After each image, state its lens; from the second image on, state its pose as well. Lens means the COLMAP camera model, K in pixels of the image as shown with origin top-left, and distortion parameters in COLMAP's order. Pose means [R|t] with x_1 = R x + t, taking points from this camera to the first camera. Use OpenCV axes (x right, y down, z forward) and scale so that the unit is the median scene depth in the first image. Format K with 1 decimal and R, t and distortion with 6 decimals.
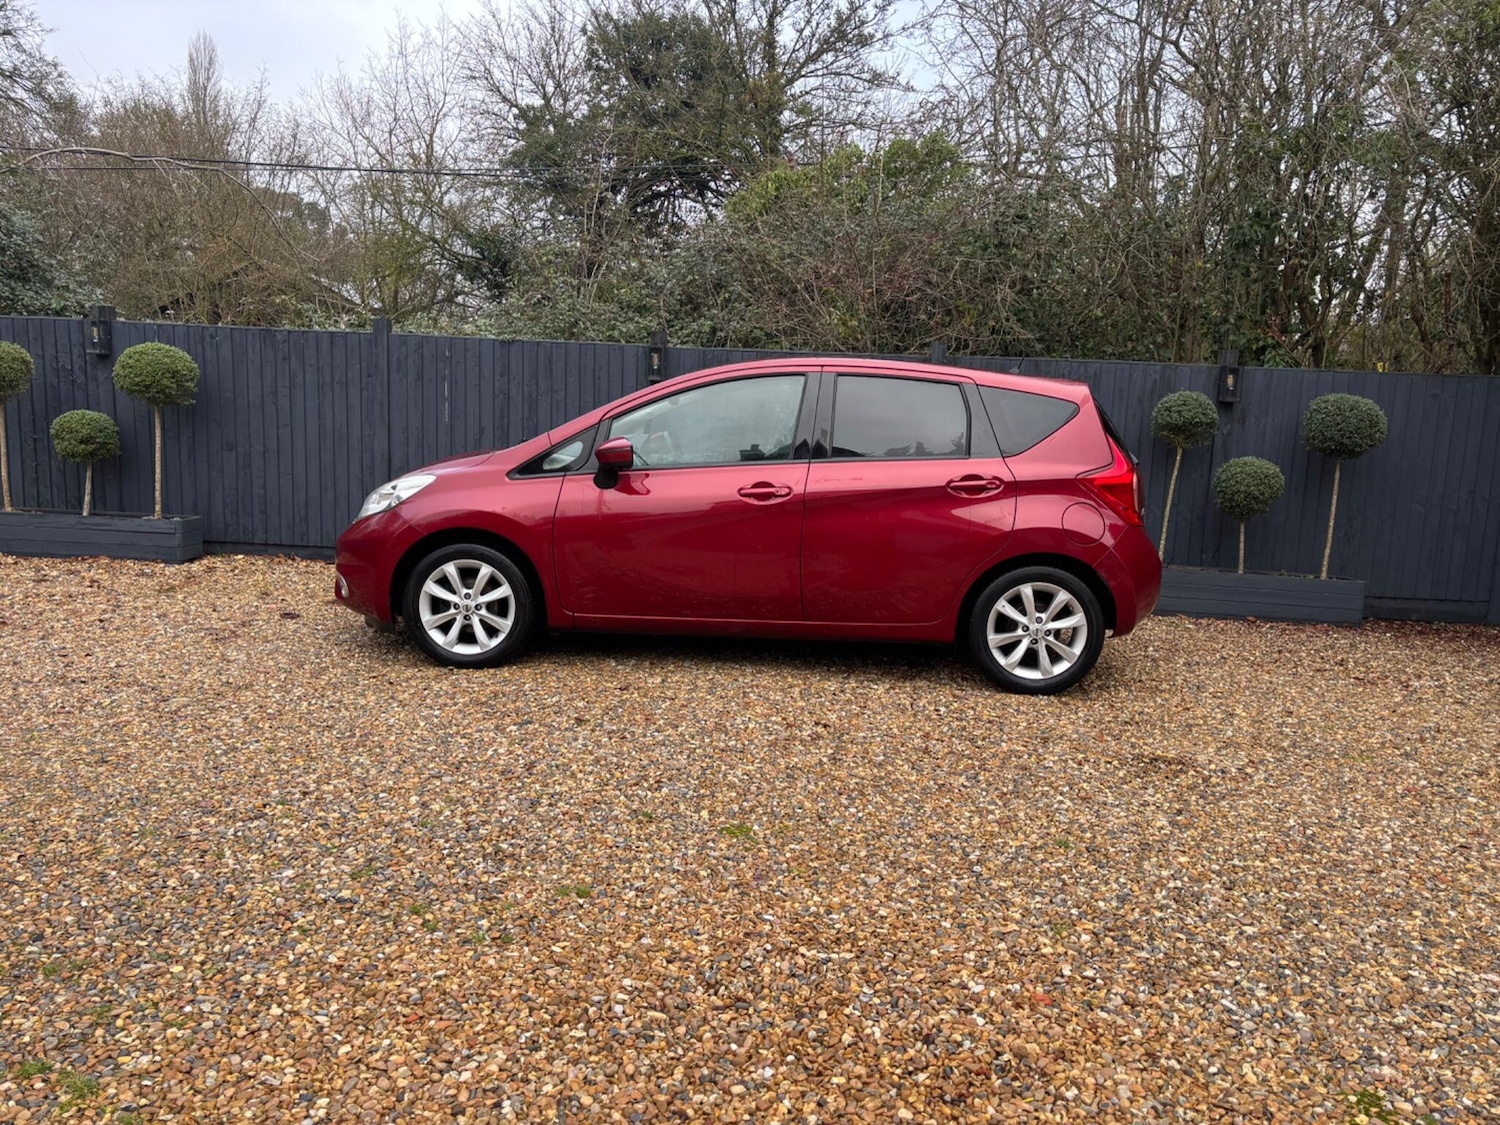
lens RADIAL K [[1126.9, 0, 755.2], [0, 1126.9, 569.1], [0, 0, 1]] dist [0.058353, -0.056307]
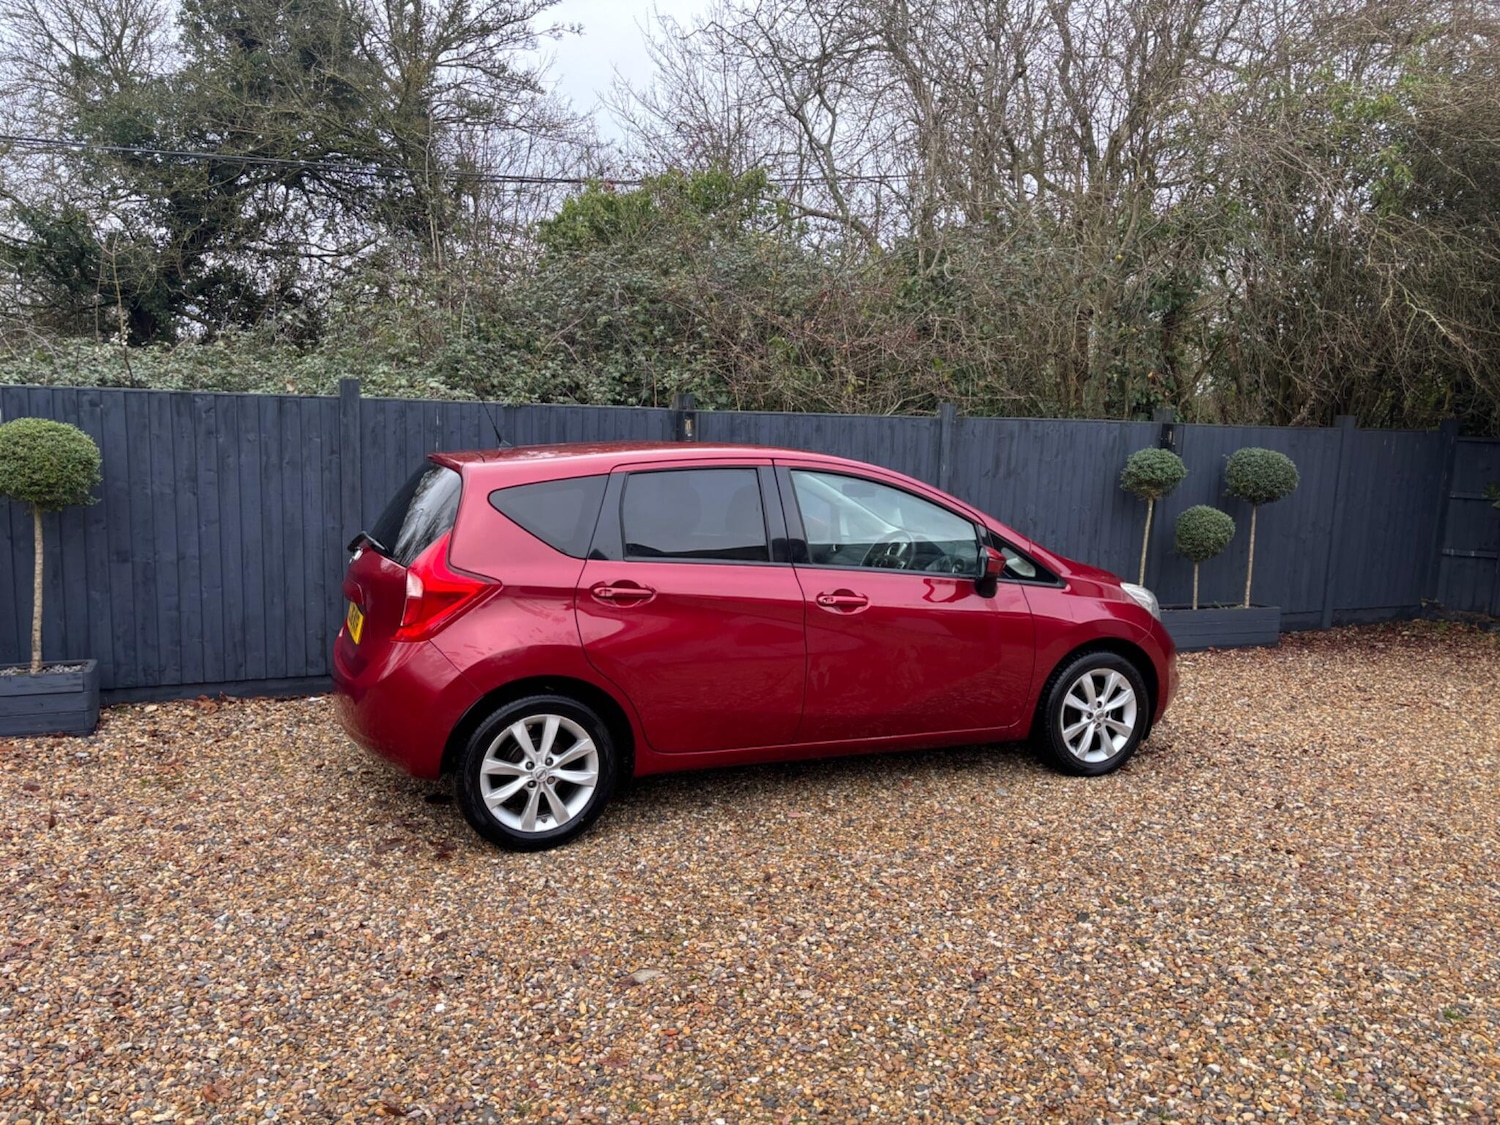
lens RADIAL K [[1126.0, 0, 754.7], [0, 1126.0, 563.4], [0, 0, 1]] dist [0.045684, -0.036548]
pose [[0.889811, -0.074014, 0.450287, -0.441328], [0.071410, 0.997187, 0.022793, -0.093389], [-0.450708, 0.011873, 0.892593, 0.189843]]
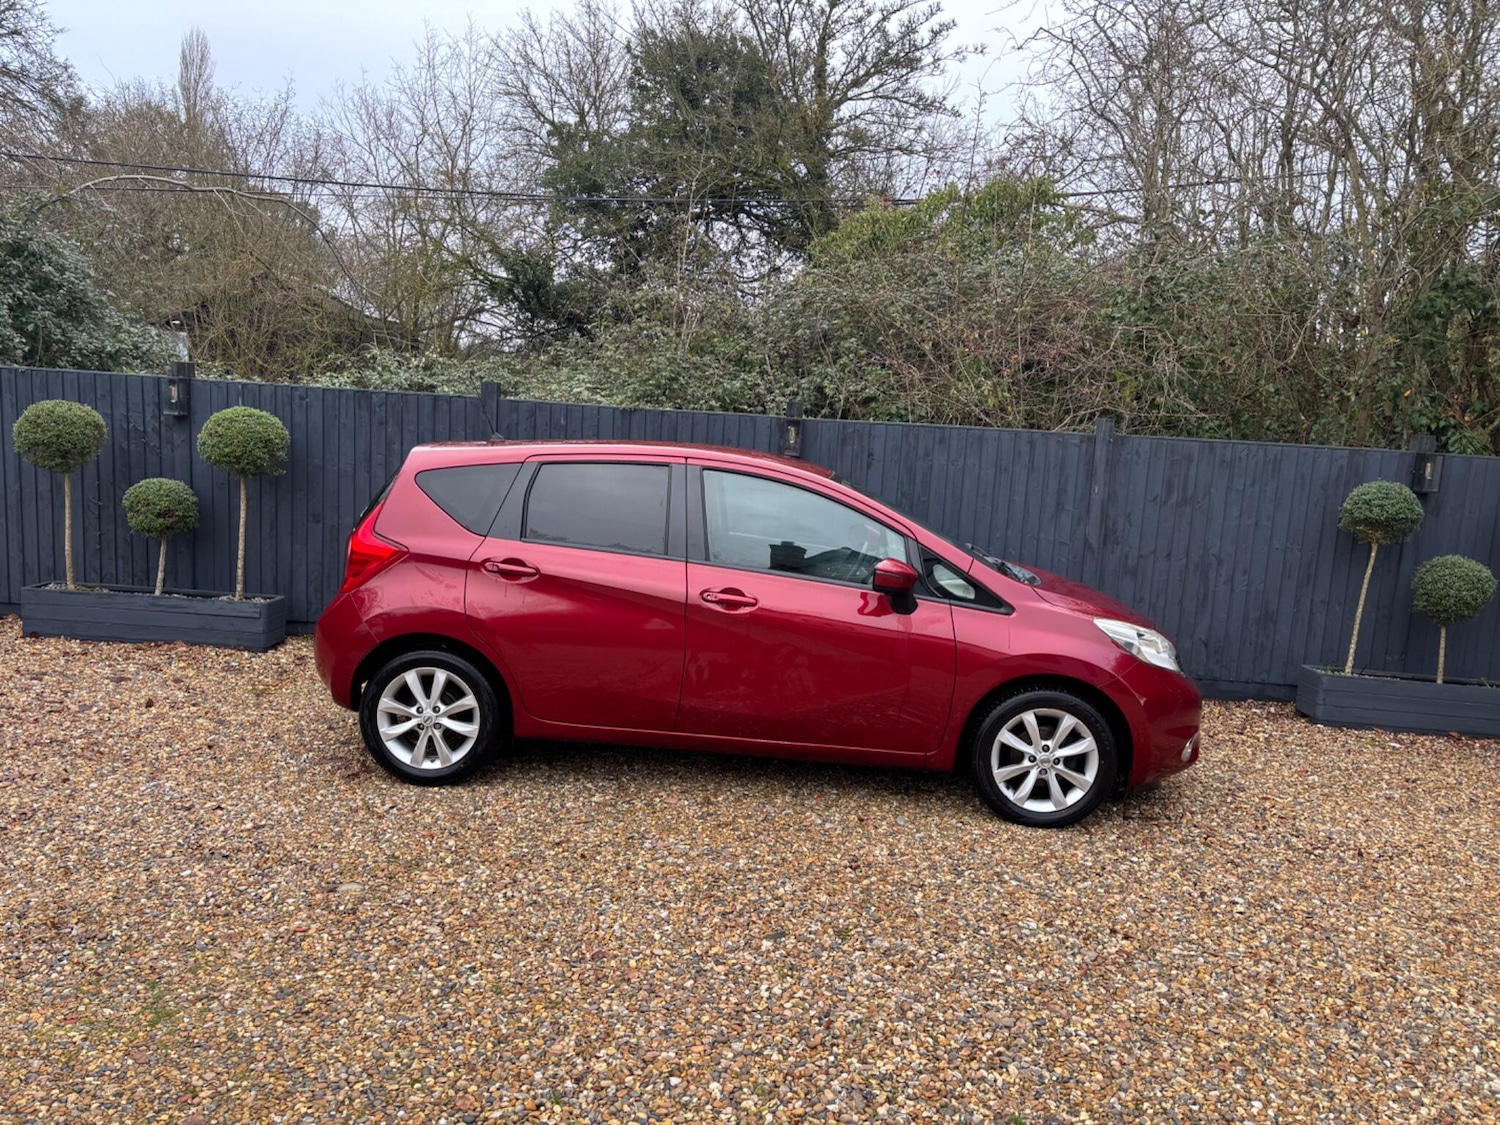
lens RADIAL K [[1126.7, 0, 750.0], [0, 1126.7, 562.5], [0, 0, 1]] dist [0.054559, -0.052992]
pose [[0.999705, 0.016854, 0.017461, -0.135293], [-0.016694, 0.999818, -0.009262, -0.071465], [-0.017614, 0.008967, 0.999805, 0.093445]]
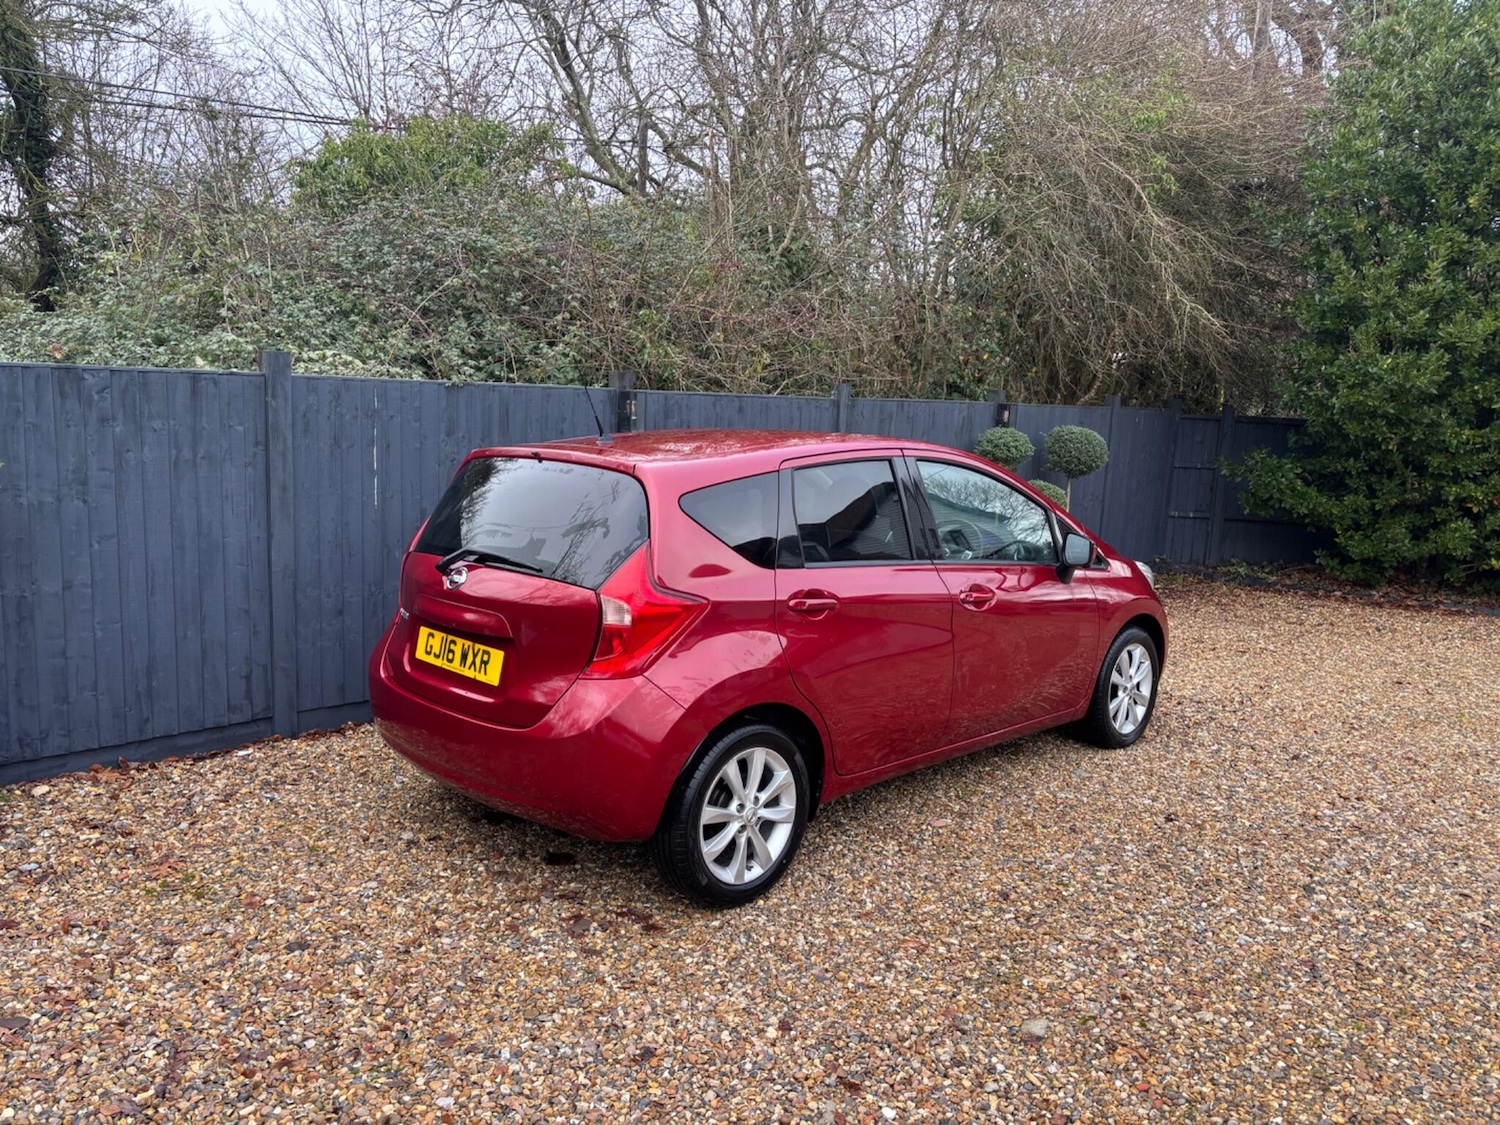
lens RADIAL K [[1126.7, 0, 750.0], [0, 1126.7, 562.5], [0, 0, 1]] dist [0.054559, -0.052992]
pose [[0.665719, -0.125161, 0.735631, -0.629106], [0.098421, 0.991948, 0.079703, -0.130573], [-0.739683, 0.019341, 0.672677, 0.397310]]
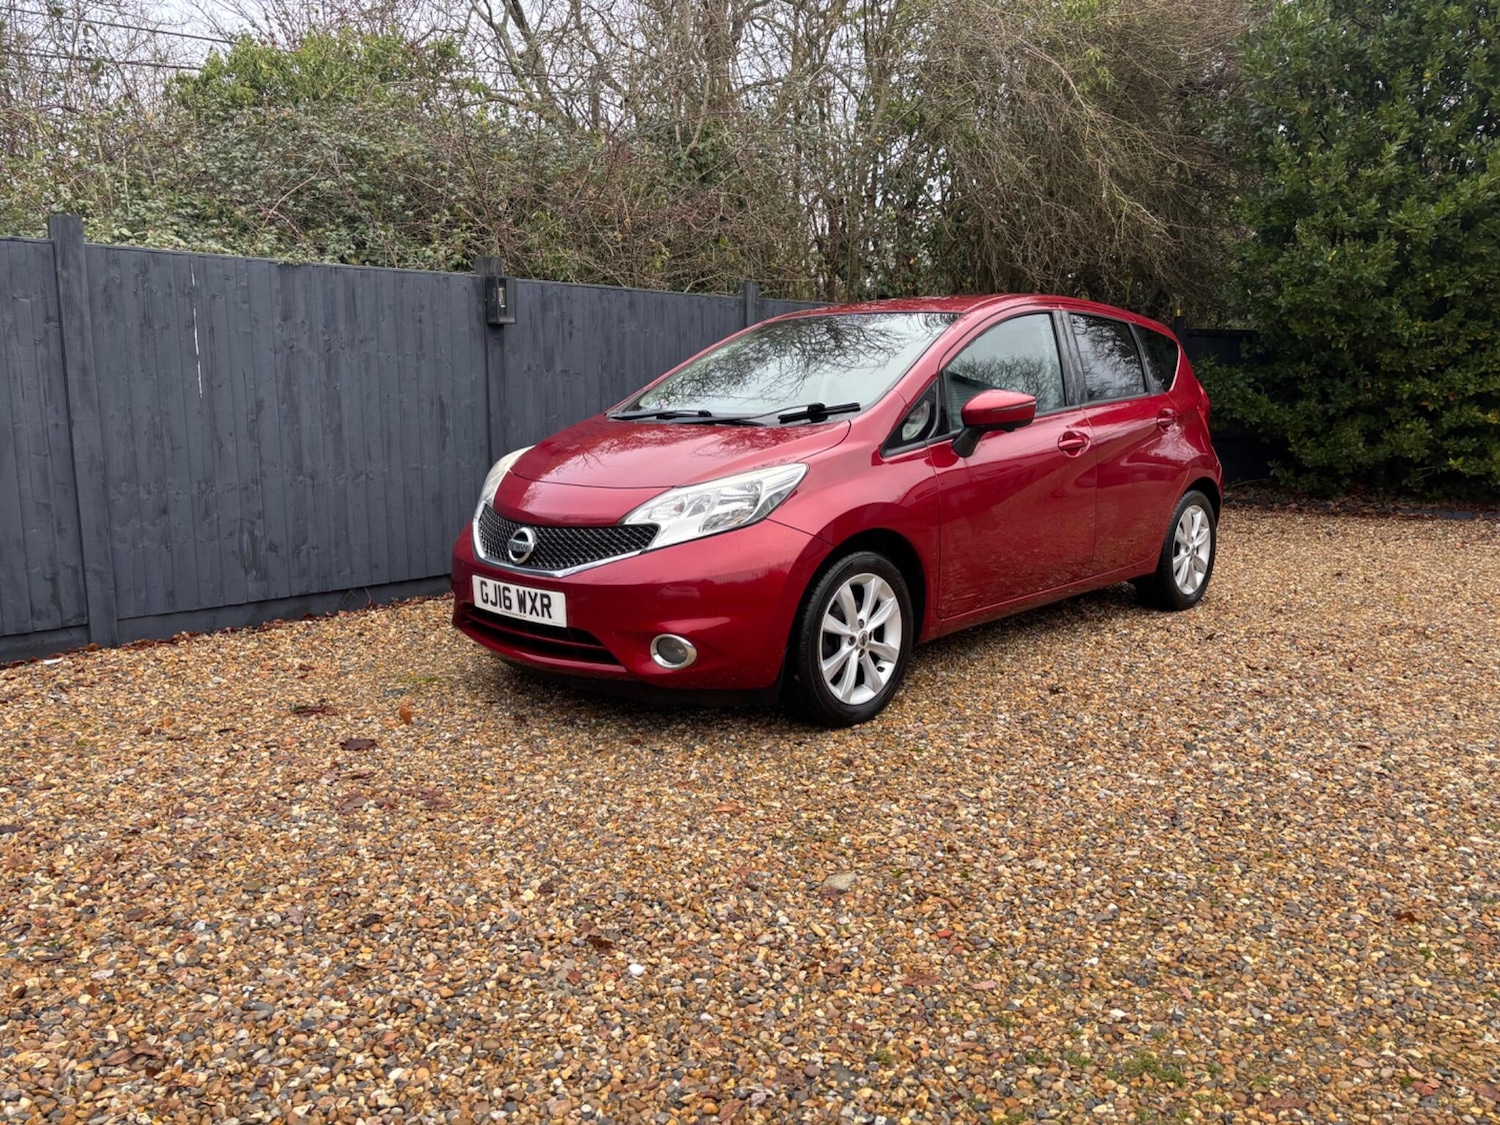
lens RADIAL K [[1126.0, 0, 754.7], [0, 1126.0, 563.4], [0, 0, 1]] dist [0.045684, -0.036548]
pose [[0.658657, -0.160257, 0.735179, -0.547174], [0.131145, 0.986551, 0.097558, -0.062097], [-0.740926, 0.032158, 0.670816, 0.379698]]
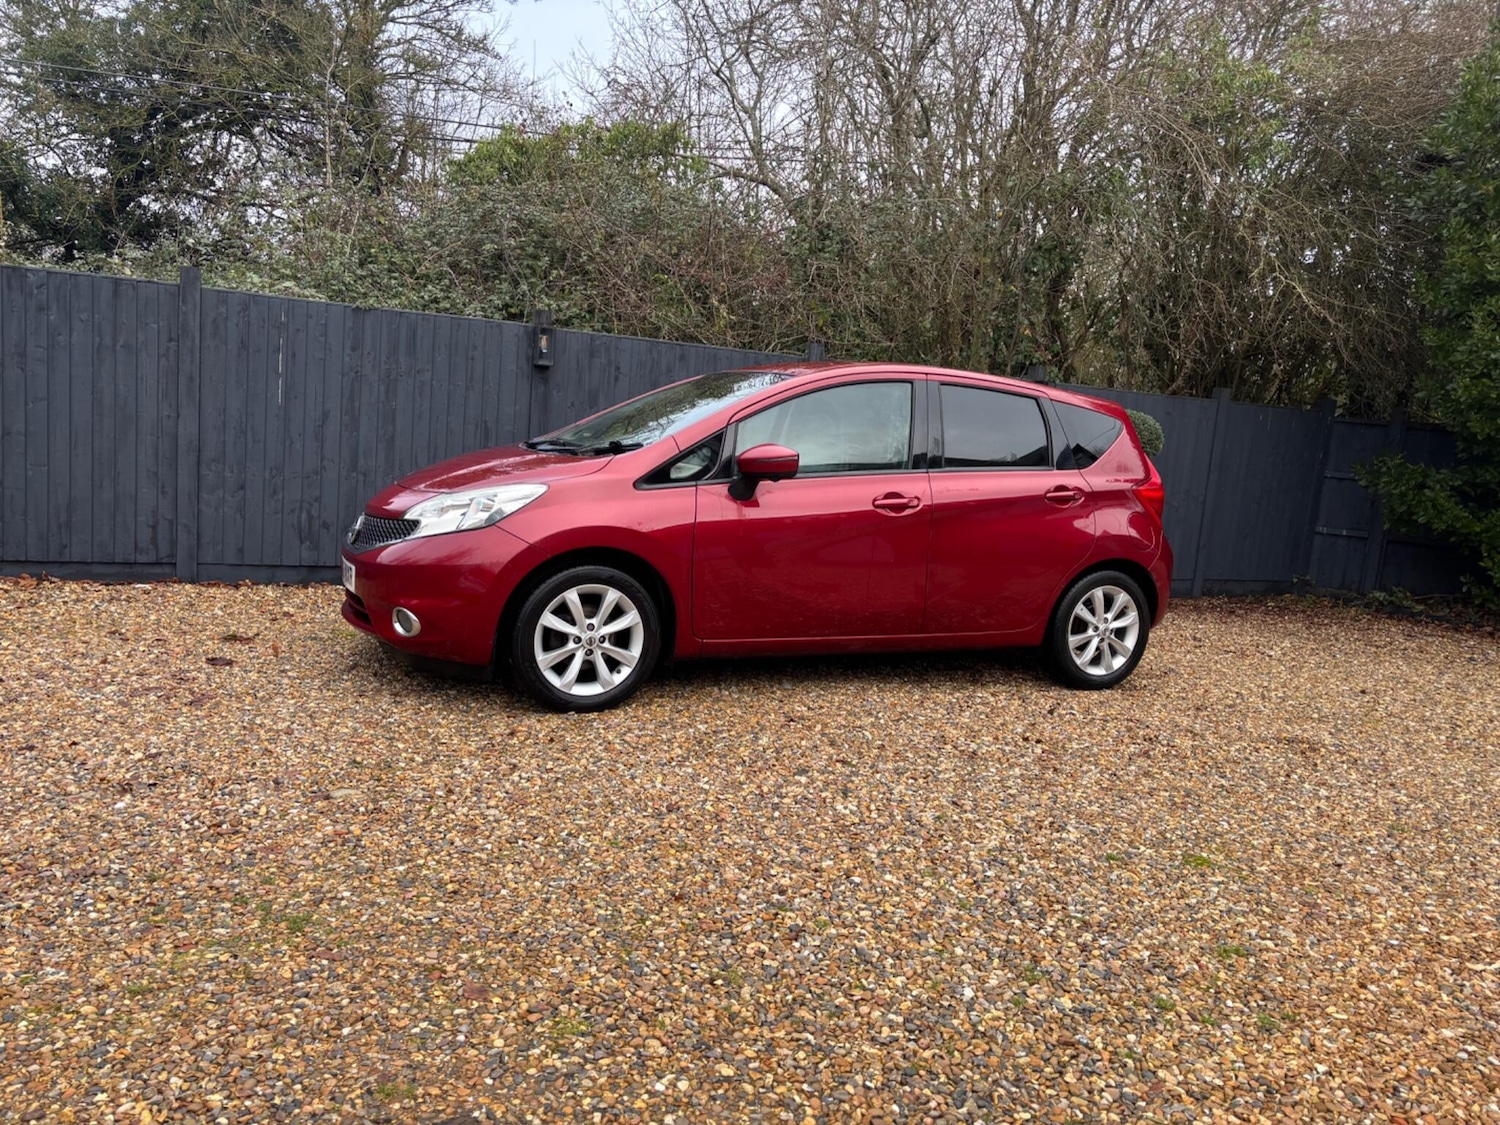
lens RADIAL K [[1126.0, 0, 754.7], [0, 1126.0, 563.4], [0, 0, 1]] dist [0.045684, -0.036548]
pose [[0.883343, -0.029151, 0.467819, -0.358921], [0.022320, 0.999548, 0.020139, -0.025413], [-0.468195, -0.007348, 0.883595, 0.133499]]
